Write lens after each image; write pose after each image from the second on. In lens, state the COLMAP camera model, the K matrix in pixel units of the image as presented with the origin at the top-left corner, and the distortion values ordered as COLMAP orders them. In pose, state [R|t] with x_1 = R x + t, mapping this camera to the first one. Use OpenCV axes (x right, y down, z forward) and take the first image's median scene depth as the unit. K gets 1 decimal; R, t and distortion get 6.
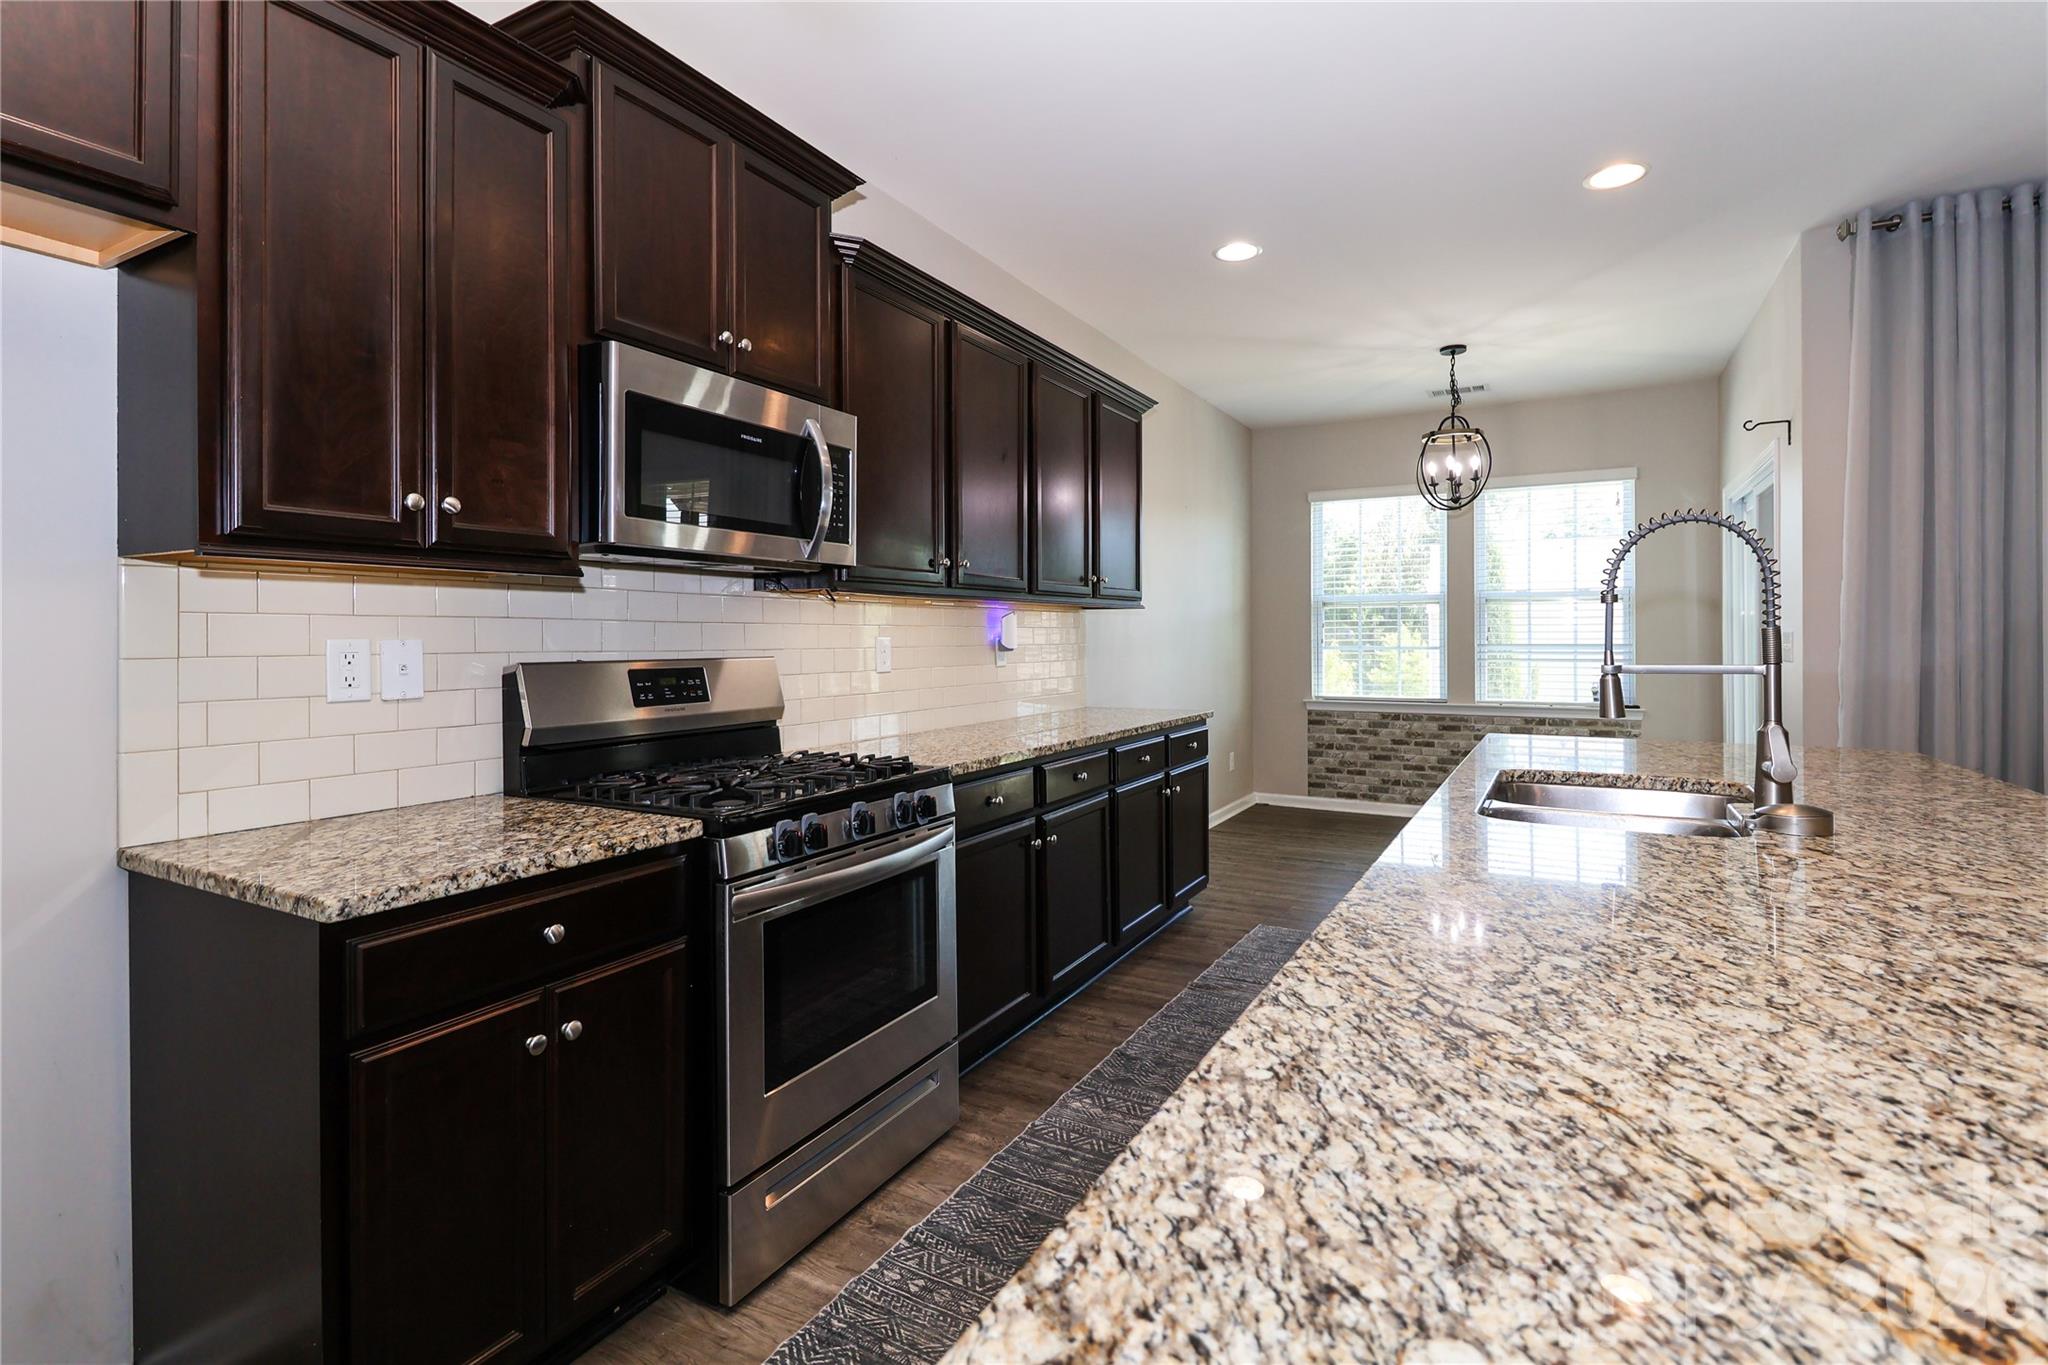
lens RADIAL K [[949.4, 0, 1037.0], [0, 949.4, 637.9], [0, 0, 1]] dist [0.012022, -0.009582]
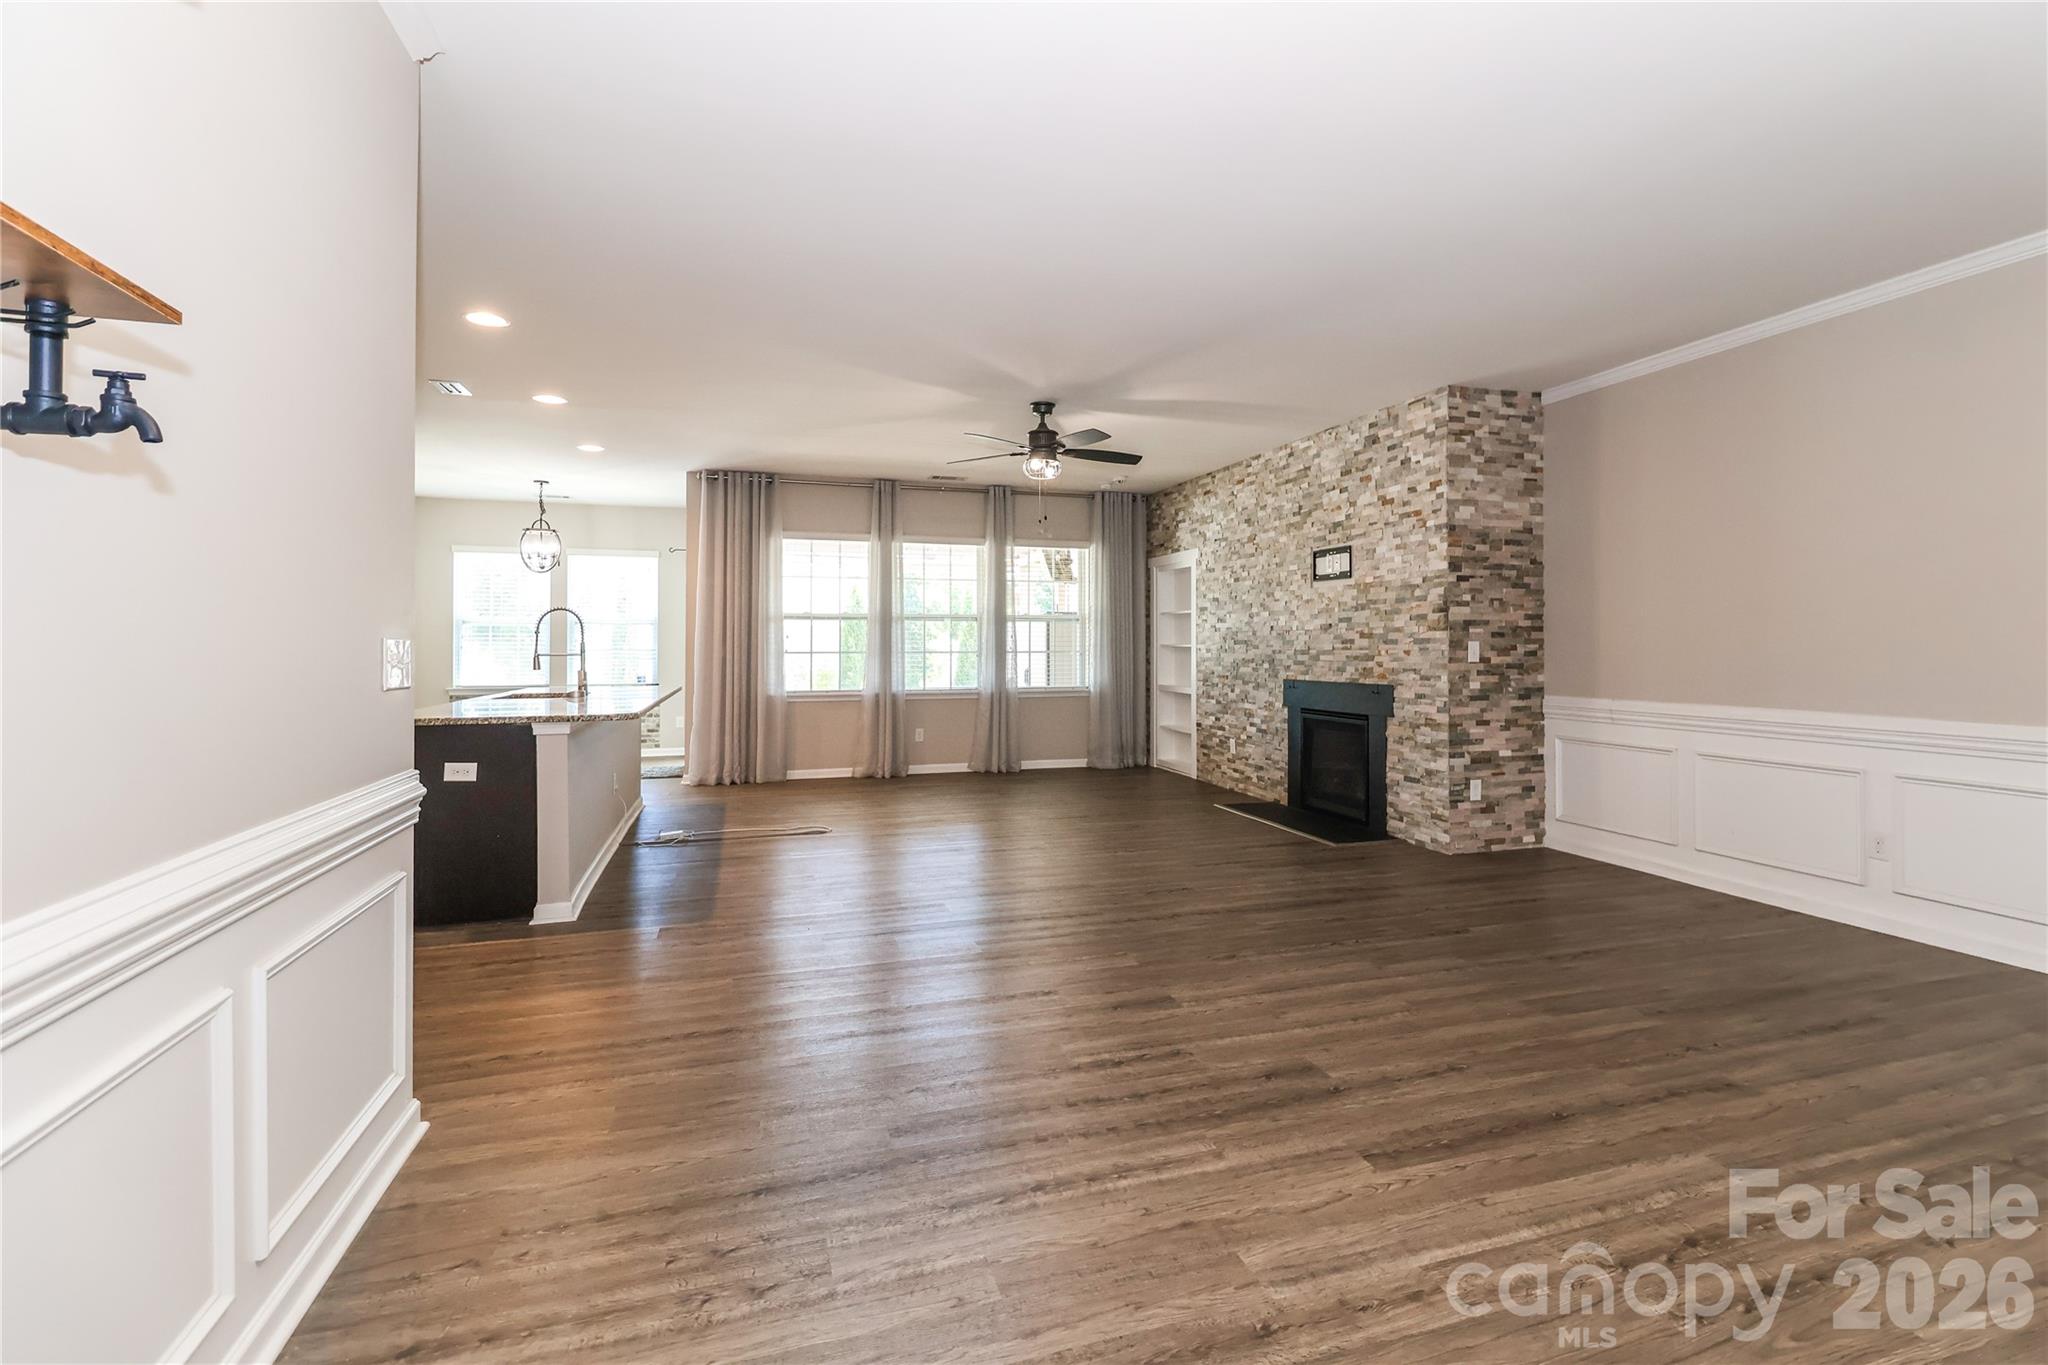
lens RADIAL K [[949.4, 0, 1045.1], [0, 949.4, 633.7], [0, 0, 1]] dist [0.012022, -0.009582]
pose [[0.681824, 0.013276, 0.731396, -0.398066], [-0.004438, 0.999892, -0.014013, -0.001576], [-0.731503, 0.006308, 0.681809, -1.667580]]
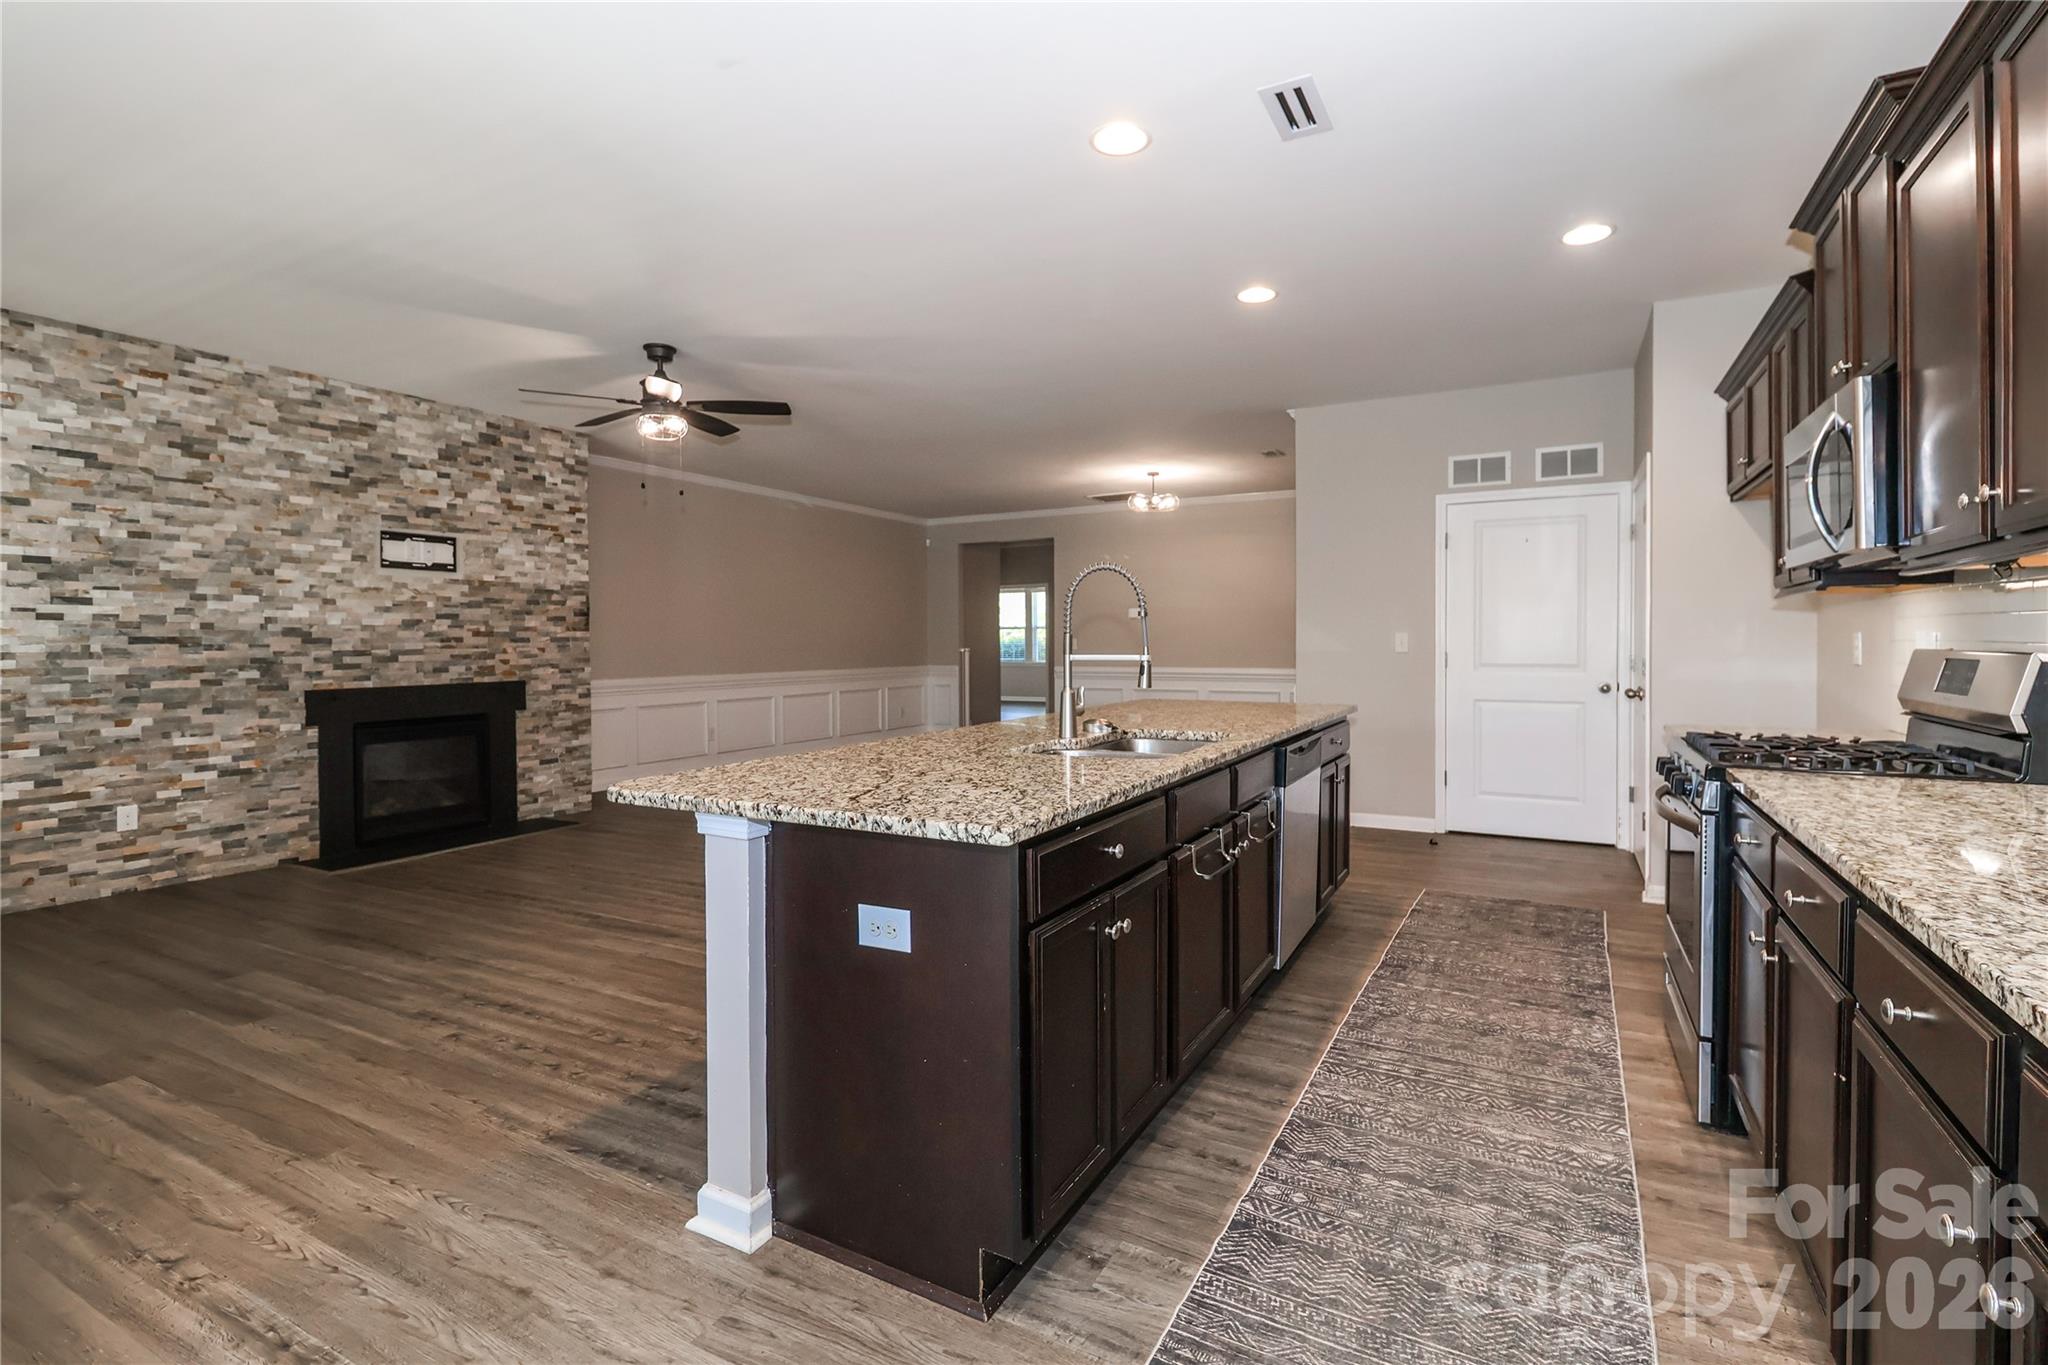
lens RADIAL K [[949.4, 0, 1044.5], [0, 949.4, 644.3], [0, 0, 1]] dist [0.012022, -0.009582]
pose [[-0.999688, 0.011106, -0.022373, 0.550783], [0.011068, 0.999937, 0.001796, 0.003927], [0.022392, 0.001548, -0.999748, 1.770472]]
